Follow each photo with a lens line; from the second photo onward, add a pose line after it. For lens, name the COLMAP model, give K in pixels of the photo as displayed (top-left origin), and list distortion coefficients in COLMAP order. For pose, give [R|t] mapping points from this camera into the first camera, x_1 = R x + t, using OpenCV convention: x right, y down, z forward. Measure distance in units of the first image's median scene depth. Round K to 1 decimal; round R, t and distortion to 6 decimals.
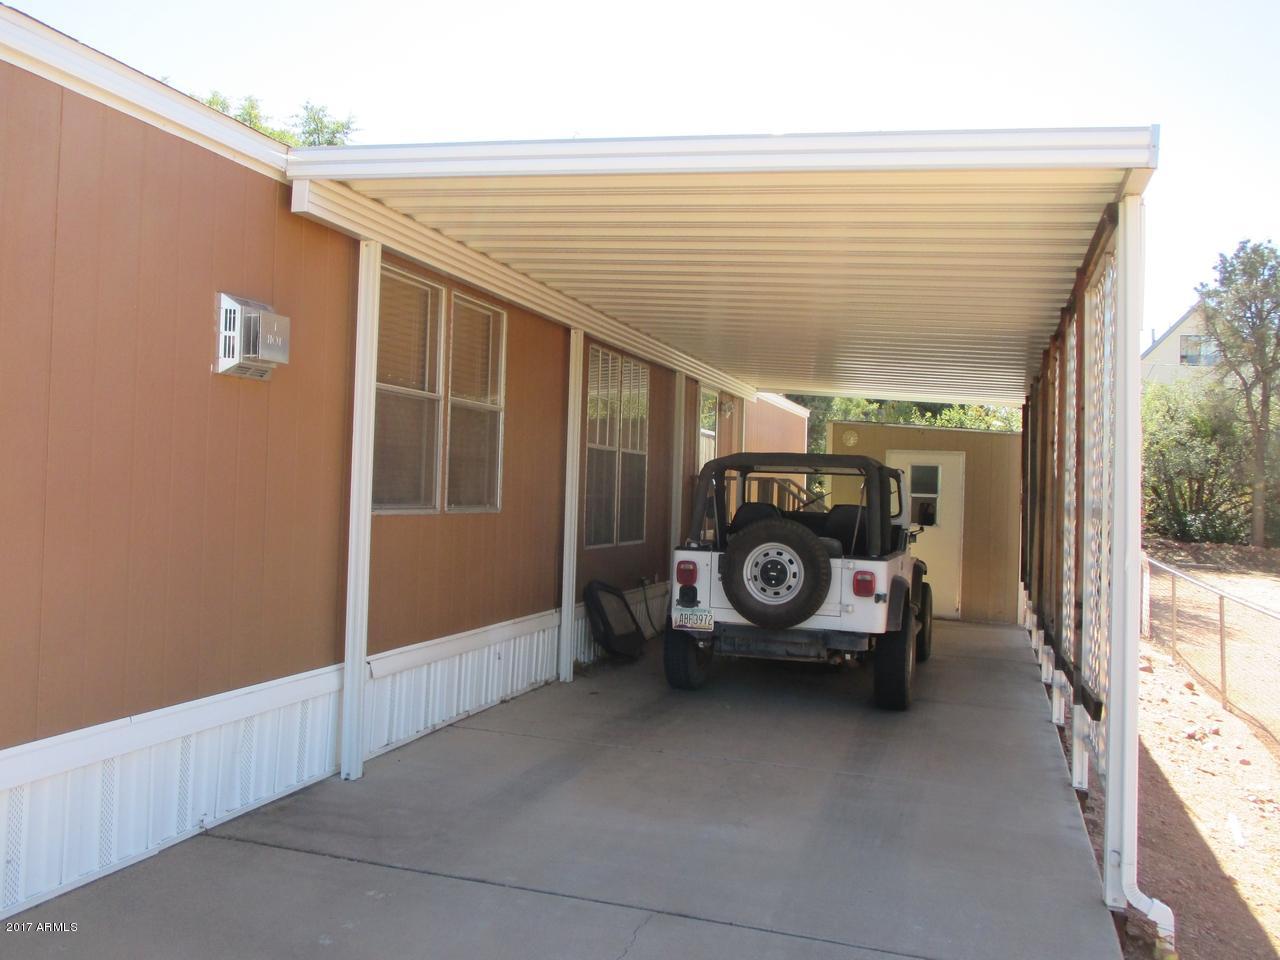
lens RADIAL K [[1081.7, 0, 643.3], [0, 1081.7, 468.7], [0, 0, 1]] dist [-0.012848, 0.003151]
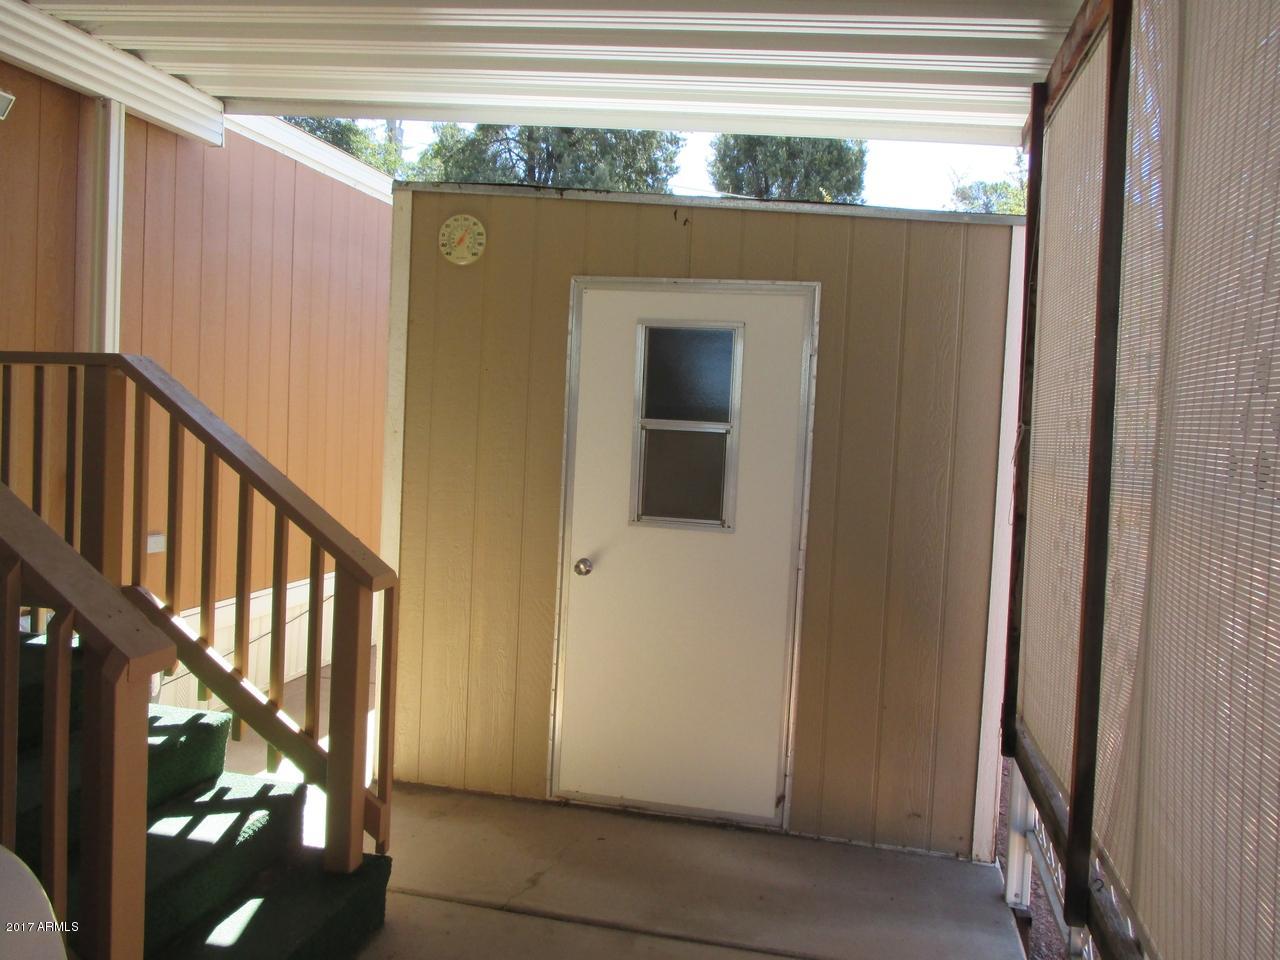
lens RADIAL K [[1081.7, 0, 643.3], [0, 1081.7, 468.7], [0, 0, 1]] dist [-0.012848, 0.003151]
pose [[0.995766, 0.008134, 0.091567, 0.056673], [-0.013165, 0.998428, 0.054477, 0.004879], [-0.090980, -0.055452, 0.994308, 0.181327]]
